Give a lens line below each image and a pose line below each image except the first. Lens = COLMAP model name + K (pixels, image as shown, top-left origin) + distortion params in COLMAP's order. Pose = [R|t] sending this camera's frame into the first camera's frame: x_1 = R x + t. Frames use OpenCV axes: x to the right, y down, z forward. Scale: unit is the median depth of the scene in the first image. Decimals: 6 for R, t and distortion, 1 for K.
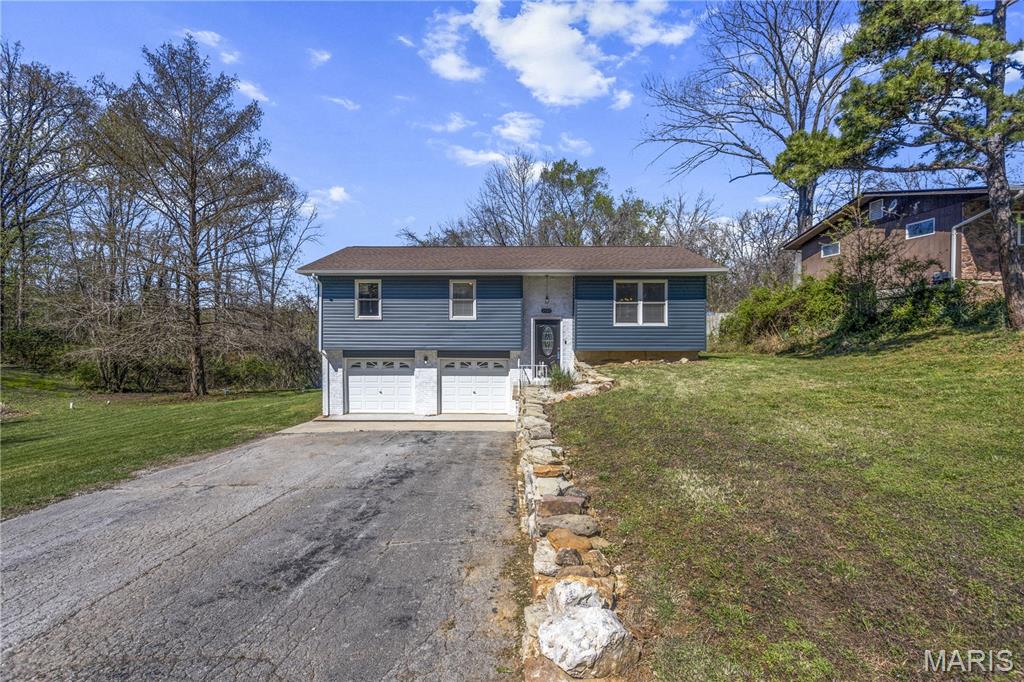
lens RADIAL K [[484.2, 0, 515.8], [0, 484.2, 340.2], [0, 0, 1]] dist [-0.000752, 0.004838]
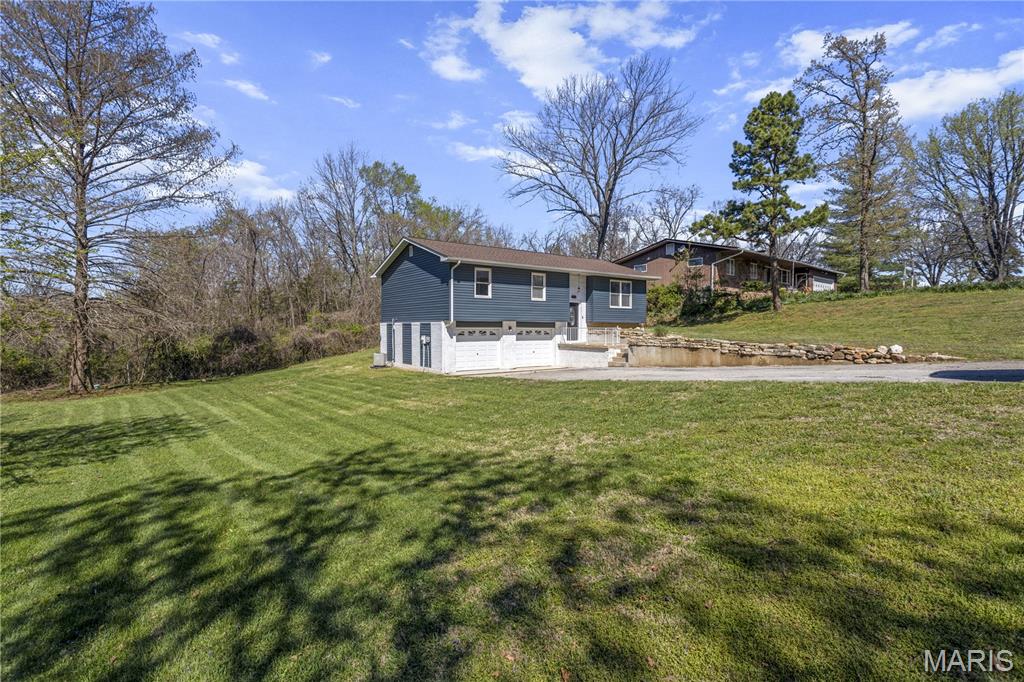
lens RADIAL K [[484.2, 0, 508.7], [0, 484.2, 336.6], [0, 0, 1]] dist [-0.000752, 0.004838]
pose [[0.778113, -0.014303, 0.627961, -1.070046], [-0.018675, 0.998772, 0.045890, -0.000902], [-0.627846, -0.047435, 0.776890, -0.070487]]
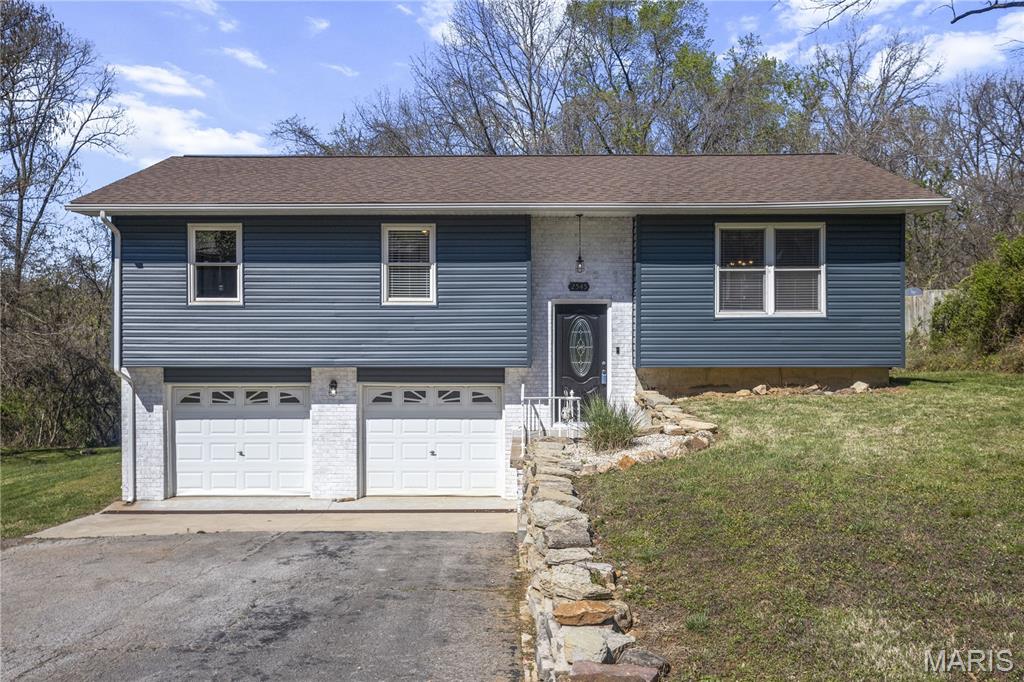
lens RADIAL K [[1001.3, 0, 518.4], [0, 1001.3, 346.2], [0, 0, 1]] dist [0.018579, 0.000000]
pose [[0.999996, -0.002345, 0.001795, 0.000037], [0.002348, 0.999996, -0.001485, 0.001254], [-0.001791, 0.001489, 0.999997, -0.016565]]
